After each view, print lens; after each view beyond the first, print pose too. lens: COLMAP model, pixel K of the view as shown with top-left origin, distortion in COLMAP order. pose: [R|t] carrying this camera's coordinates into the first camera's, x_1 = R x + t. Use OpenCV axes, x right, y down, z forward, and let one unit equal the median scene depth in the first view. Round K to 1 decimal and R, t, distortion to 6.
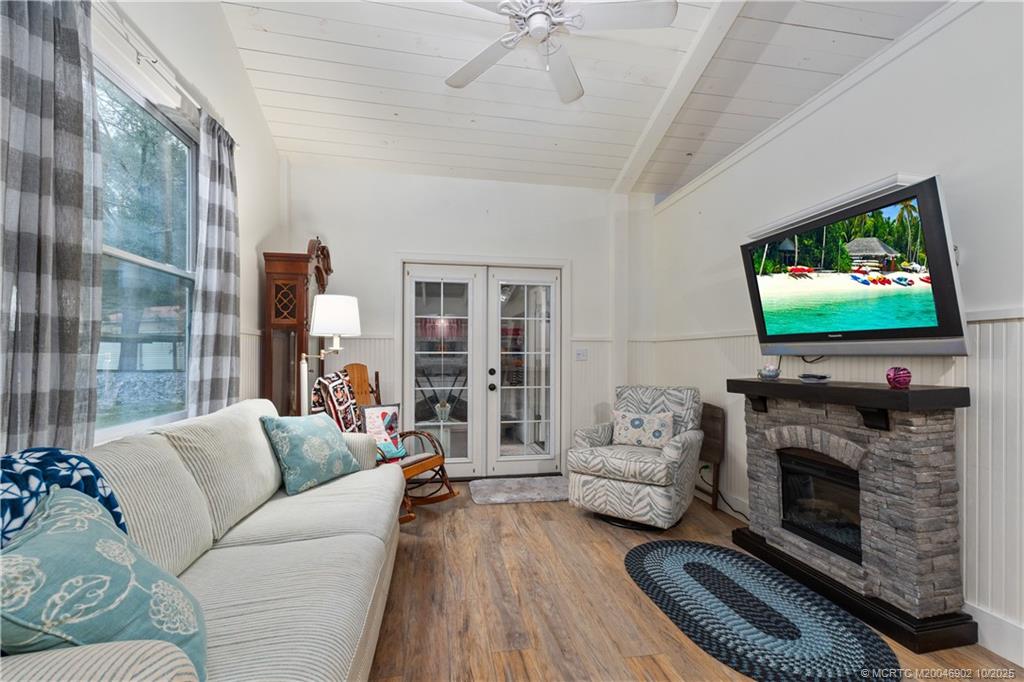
lens RADIAL K [[429.2, 0, 511.6], [0, 429.2, 350.6], [0, 0, 1]] dist [0.004918, -0.000040]
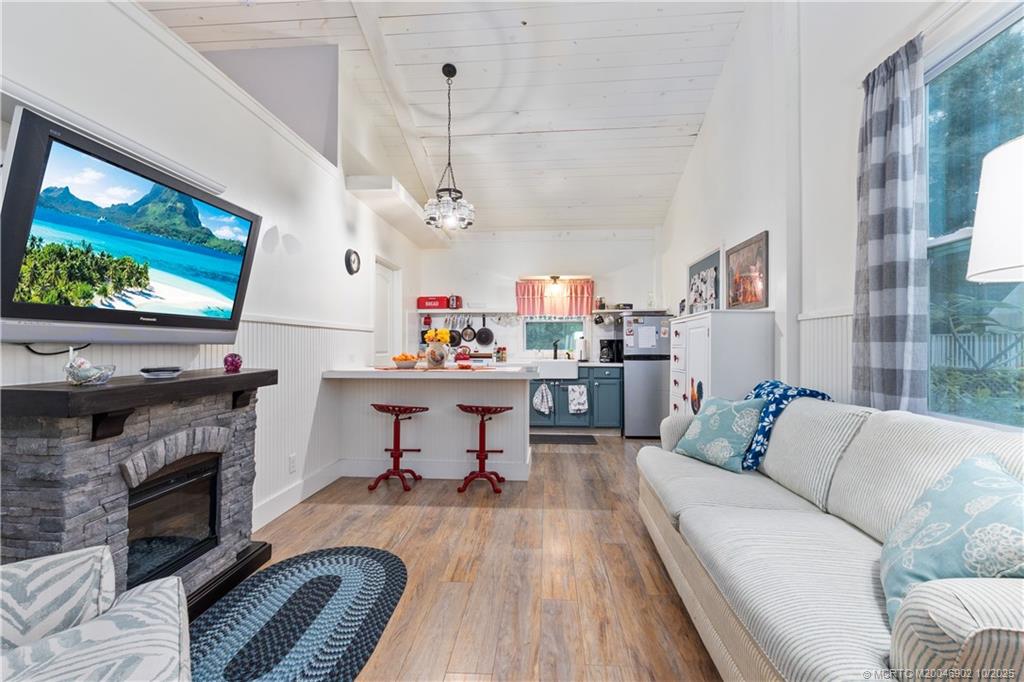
lens RADIAL K [[429.2, 0, 510.3], [0, 429.2, 344.6], [0, 0, 1]] dist [0.004918, -0.000040]
pose [[-0.965925, -0.001311, 0.258820, -0.139432], [-0.006289, 0.999811, -0.018408, 0.027112], [-0.258747, -0.019409, -0.965750, 1.781296]]
